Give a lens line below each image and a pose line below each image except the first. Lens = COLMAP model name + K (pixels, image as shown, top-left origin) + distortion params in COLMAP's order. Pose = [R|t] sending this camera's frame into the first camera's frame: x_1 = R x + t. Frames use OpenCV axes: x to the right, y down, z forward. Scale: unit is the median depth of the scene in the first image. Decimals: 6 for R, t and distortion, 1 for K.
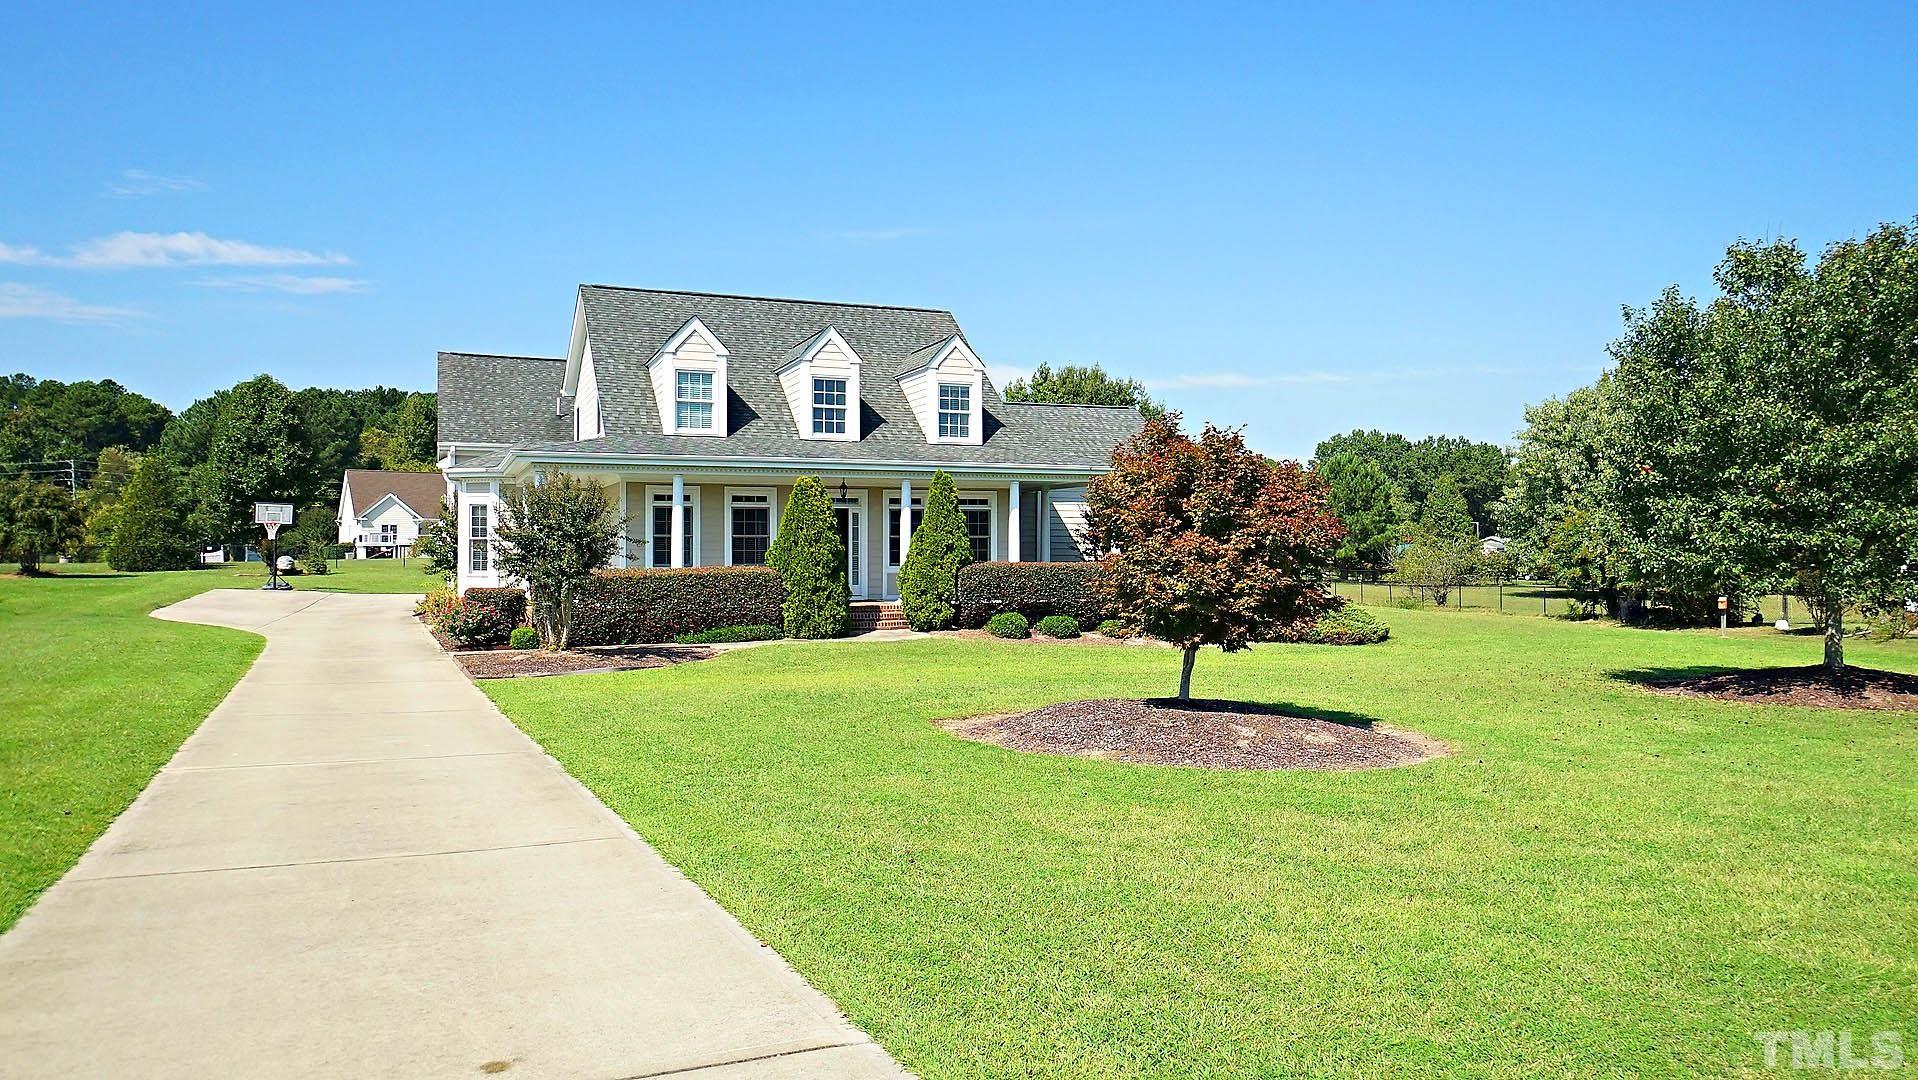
lens RADIAL K [[1267.9, 0, 959.0], [0, 1267.9, 540.0], [0, 0, 1]] dist [-0.005419, 0.034803]
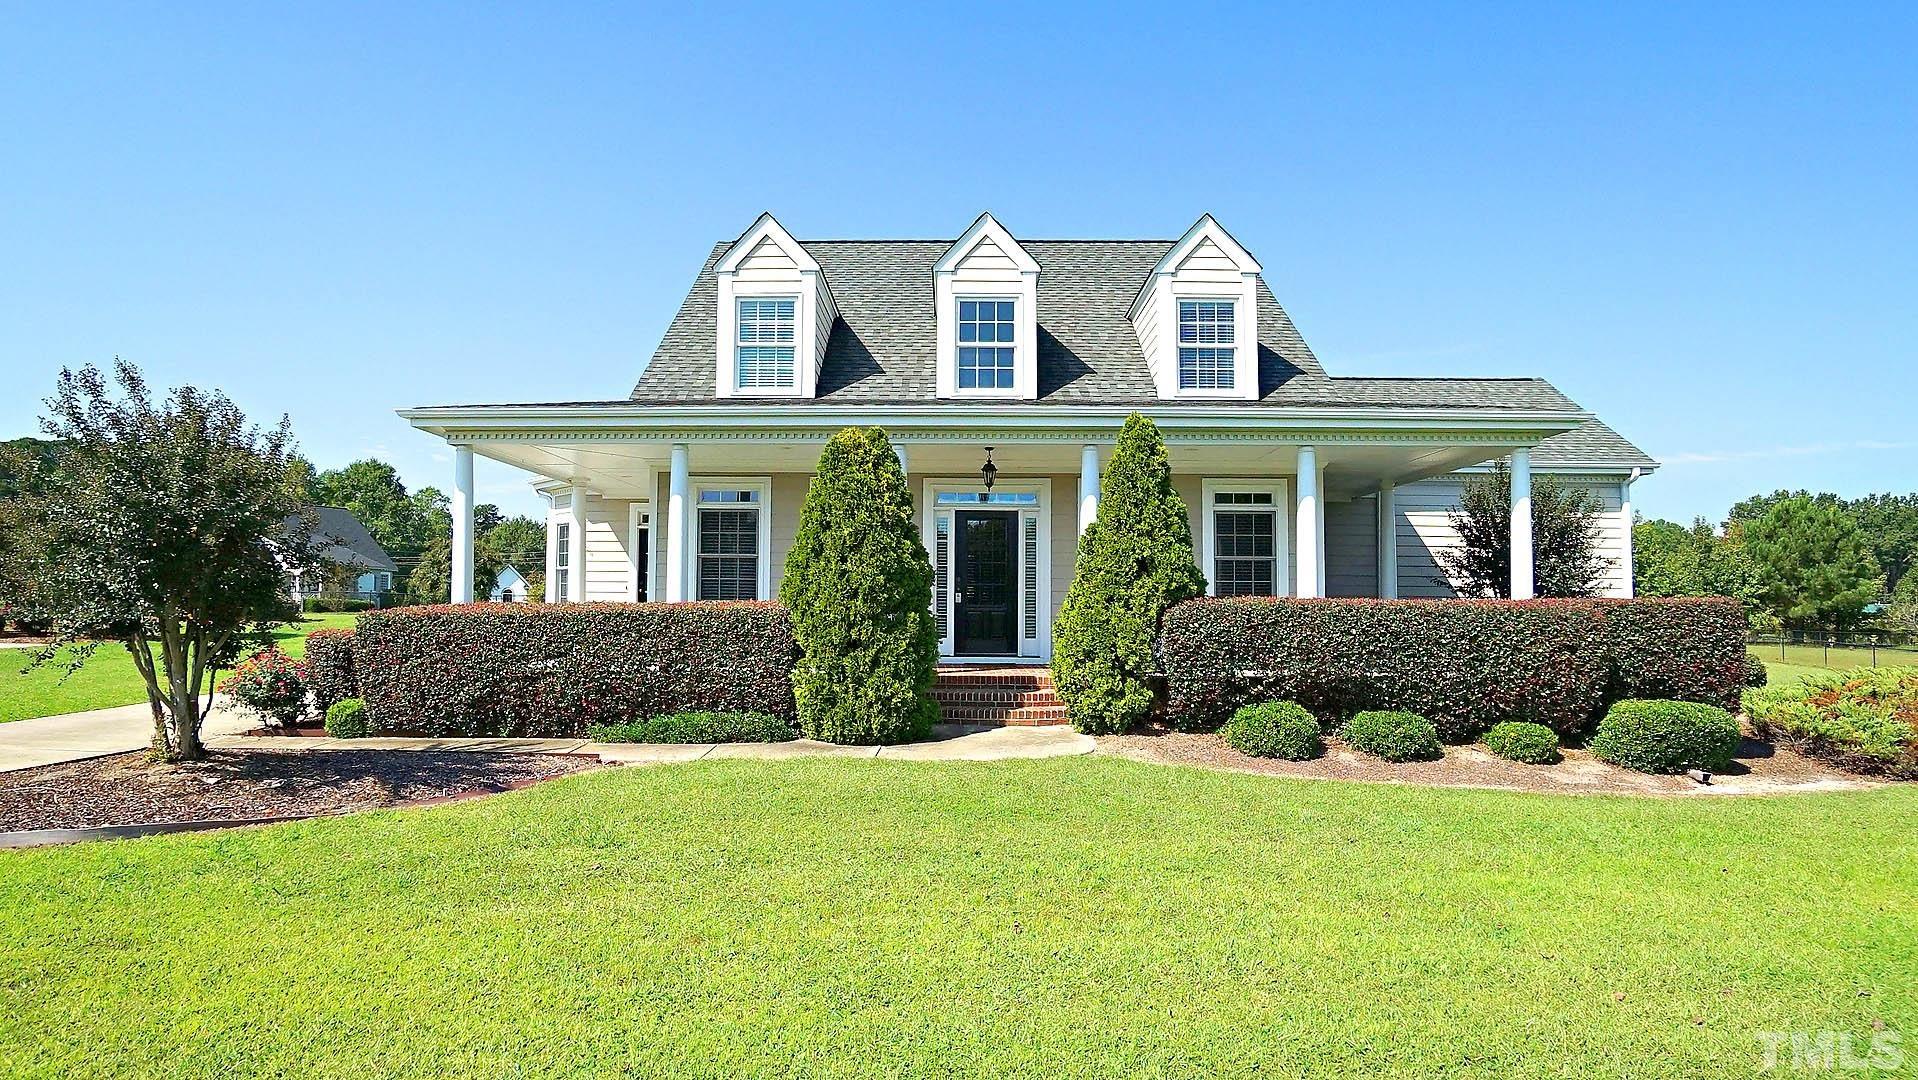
lens RADIAL K [[997.4, 0, 944.9], [0, 997.4, 560.5], [0, 0, 1]] dist [-0.065167, 0.026466]
pose [[0.921381, -0.012916, -0.388445, 0.063175], [-0.003875, 0.999093, -0.042413, 0.018726], [0.388641, 0.040584, 0.920495, 0.549172]]
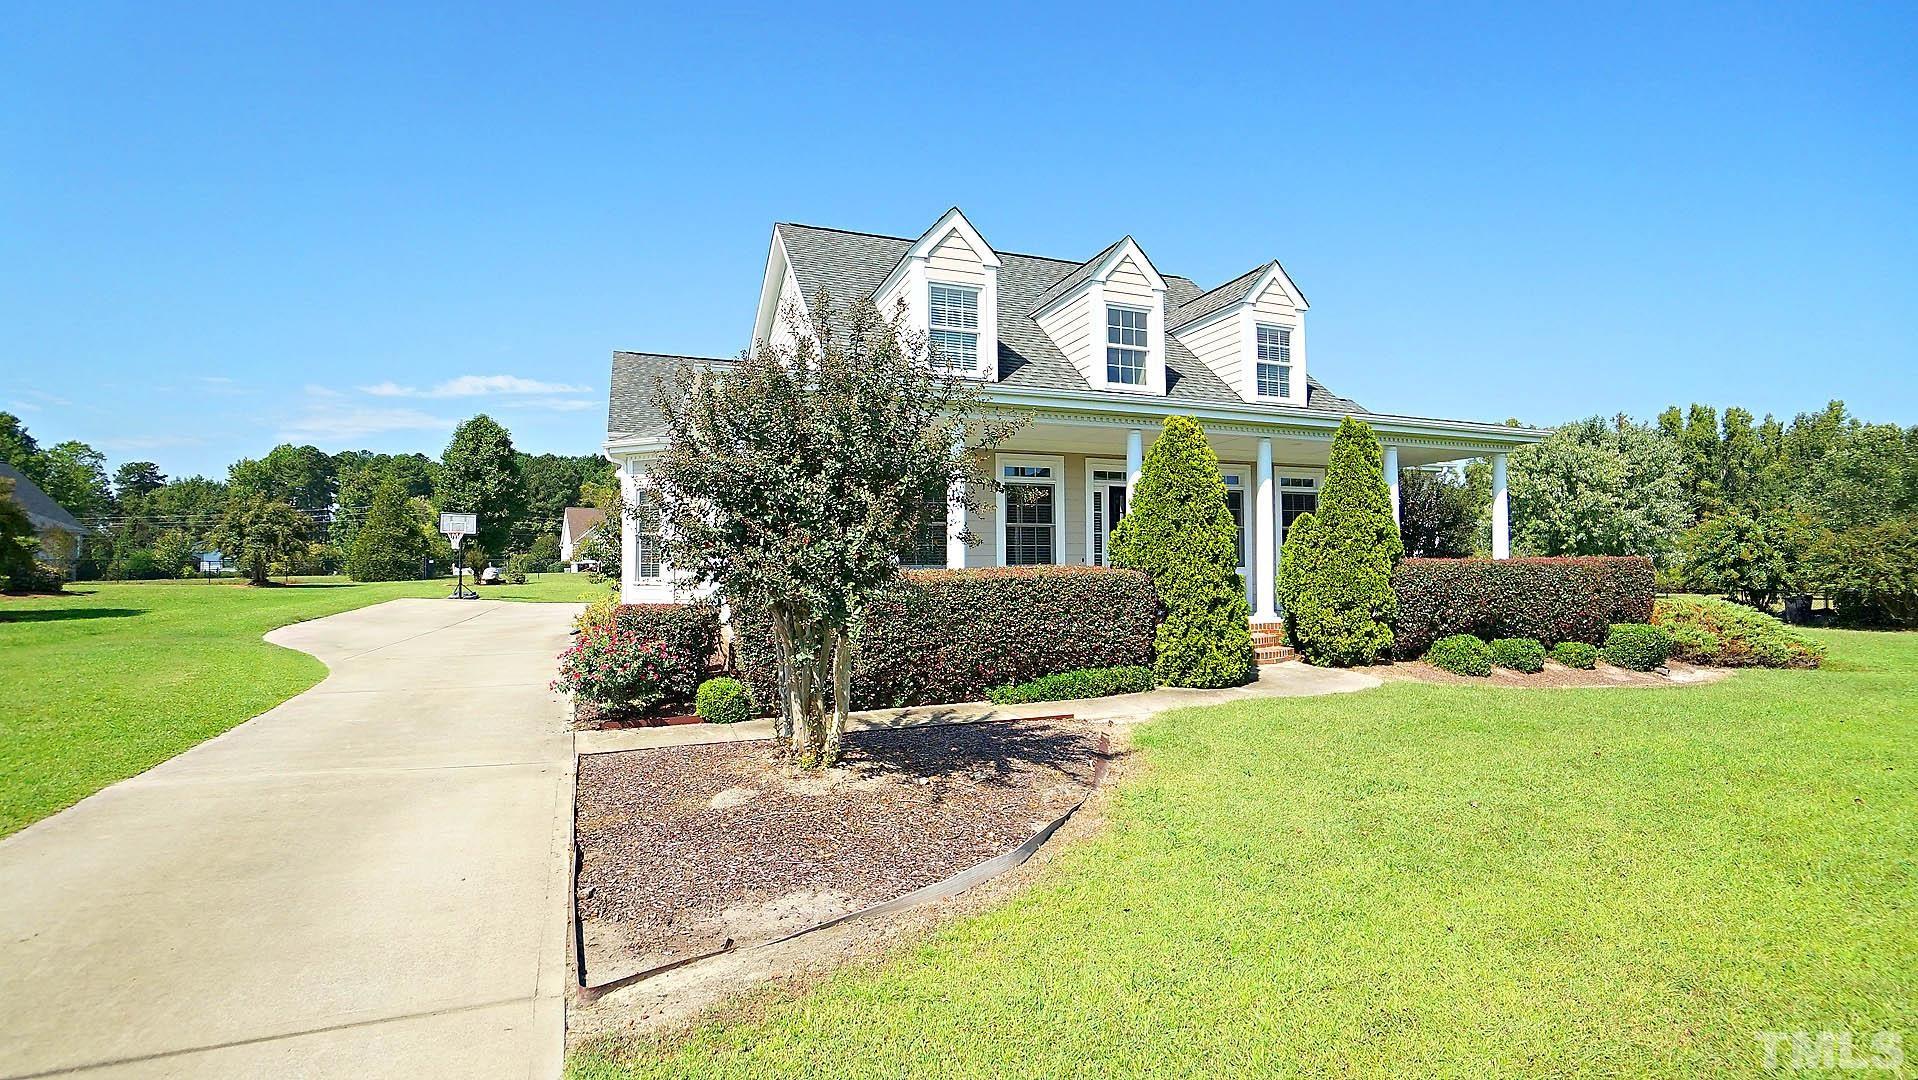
lens RADIAL K [[837.8, 0, 955.5], [0, 837.8, 545.0], [0, 0, 1]] dist [-0.064112, 0.021998]
pose [[0.999709, -0.006976, -0.023111, -0.187558], [0.006557, 0.999814, -0.018145, 0.015507], [0.023234, 0.017988, 0.999568, 0.517837]]
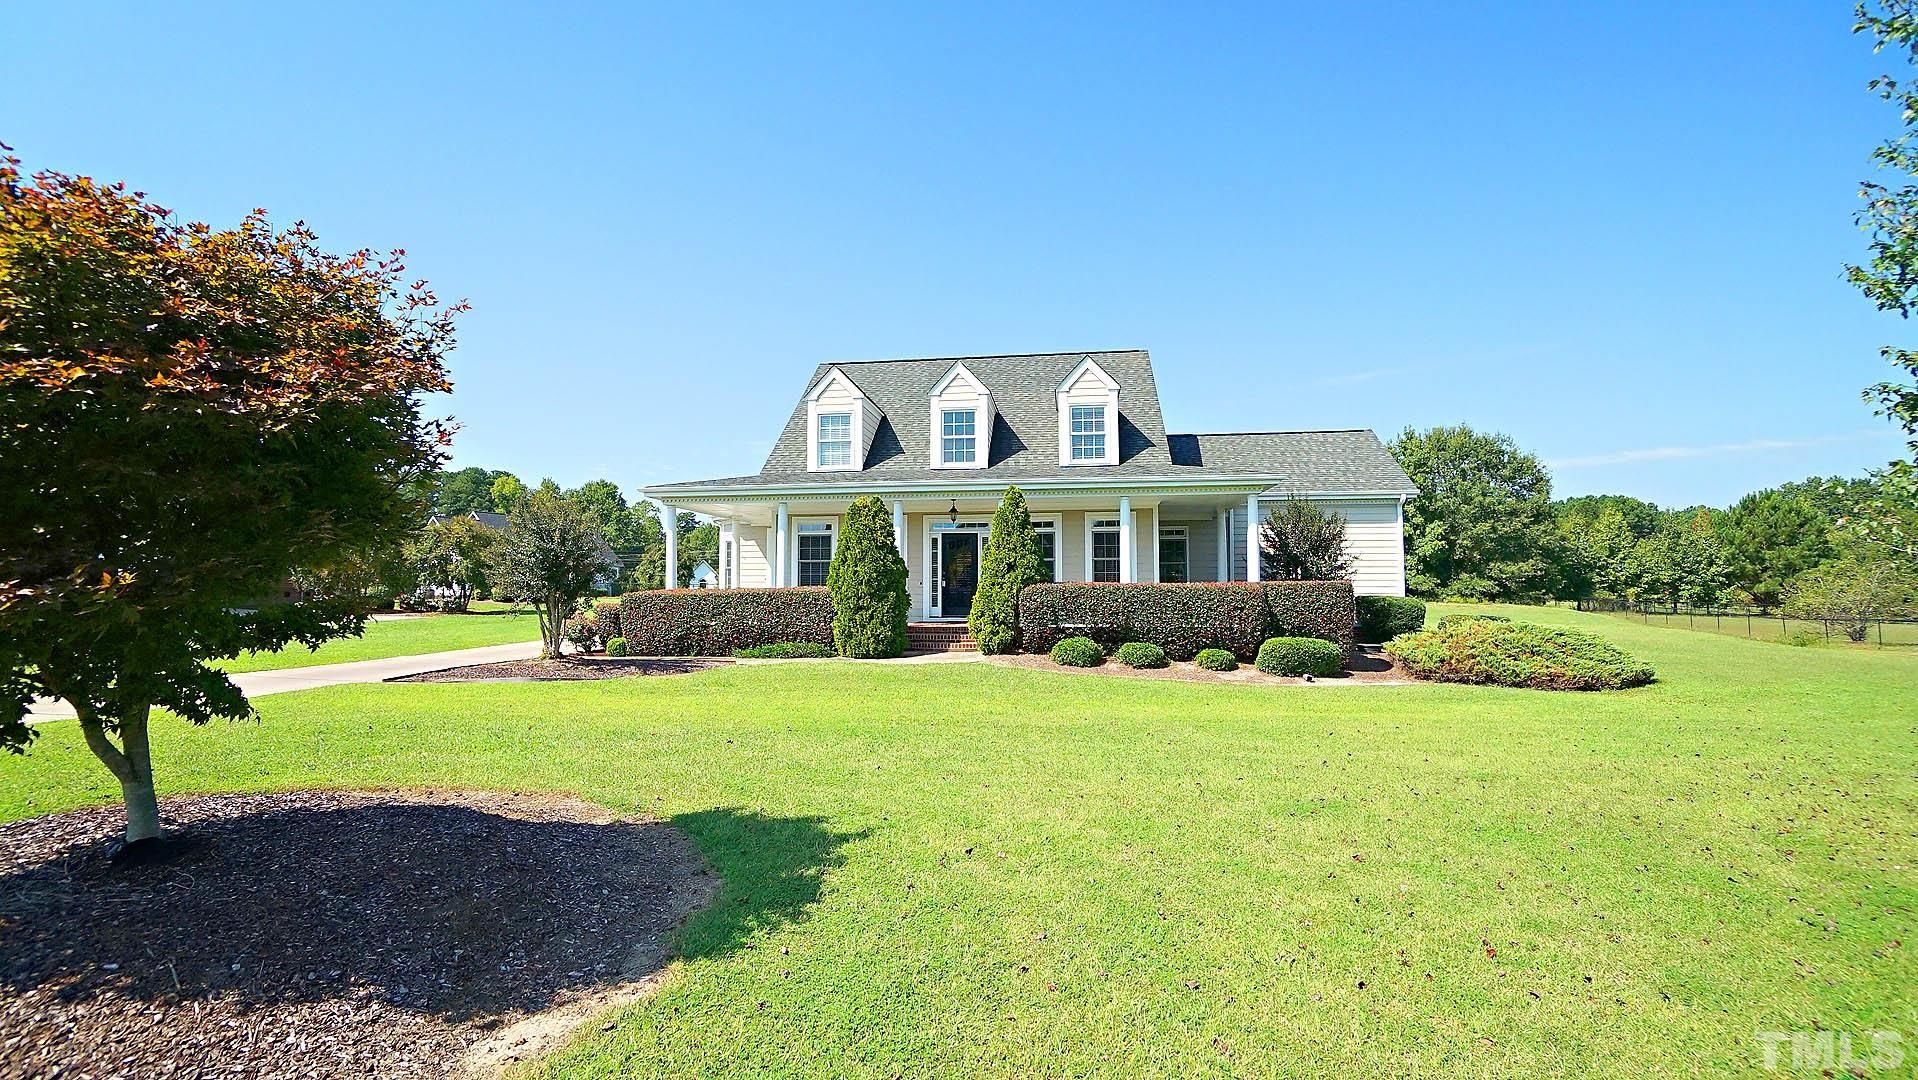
lens RADIAL K [[841.9, 0, 956.1], [0, 841.9, 547.0], [0, 0, 1]] dist [-0.061667, 0.022674]
pose [[0.865217, -0.027836, -0.500625, 0.239800], [0.004536, 0.998852, -0.047698, 0.019160], [0.501377, 0.038998, 0.864349, 0.393657]]
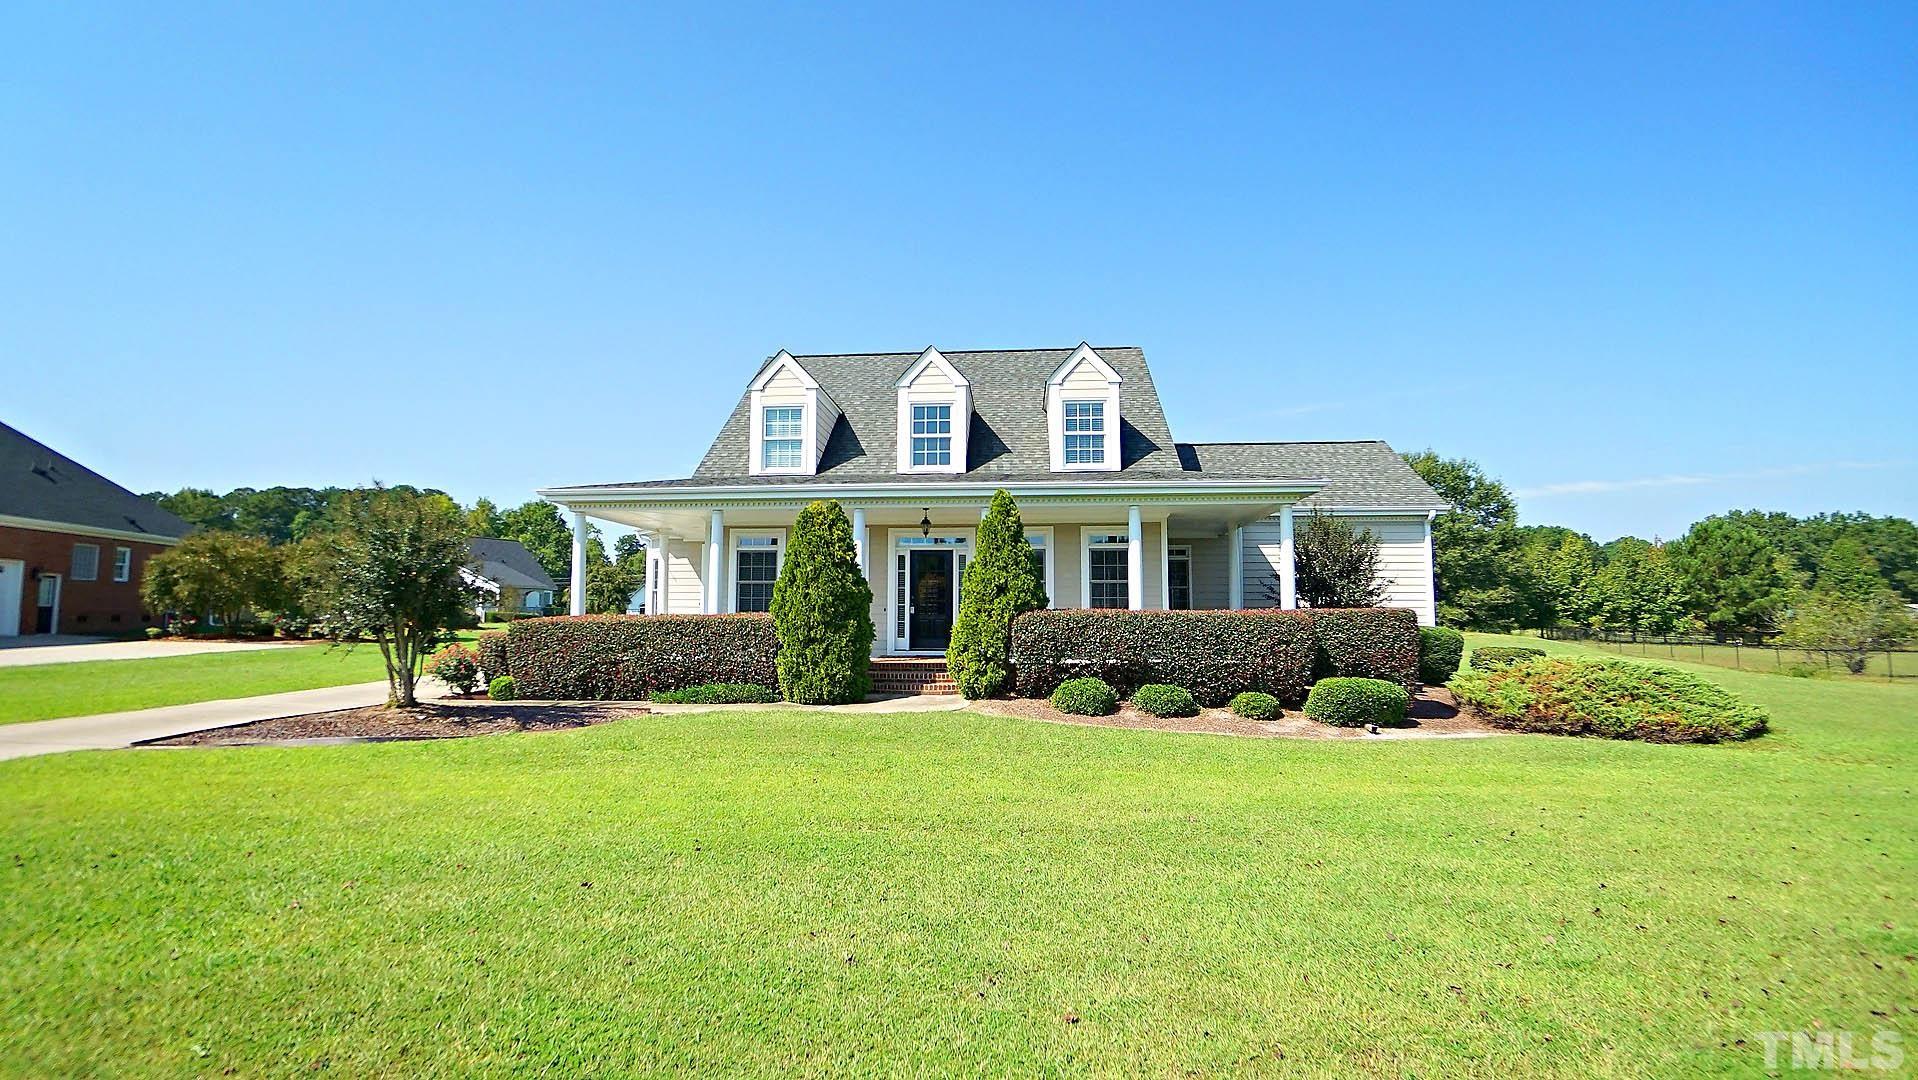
lens RADIAL K [[841.9, 0, 956.1], [0, 841.9, 547.0], [0, 0, 1]] dist [-0.061667, 0.022674]
pose [[0.893317, -0.035964, -0.447985, 0.171900], [0.000700, 0.996903, -0.078636, 0.018468], [0.449426, 0.069934, 0.890576, 0.482754]]
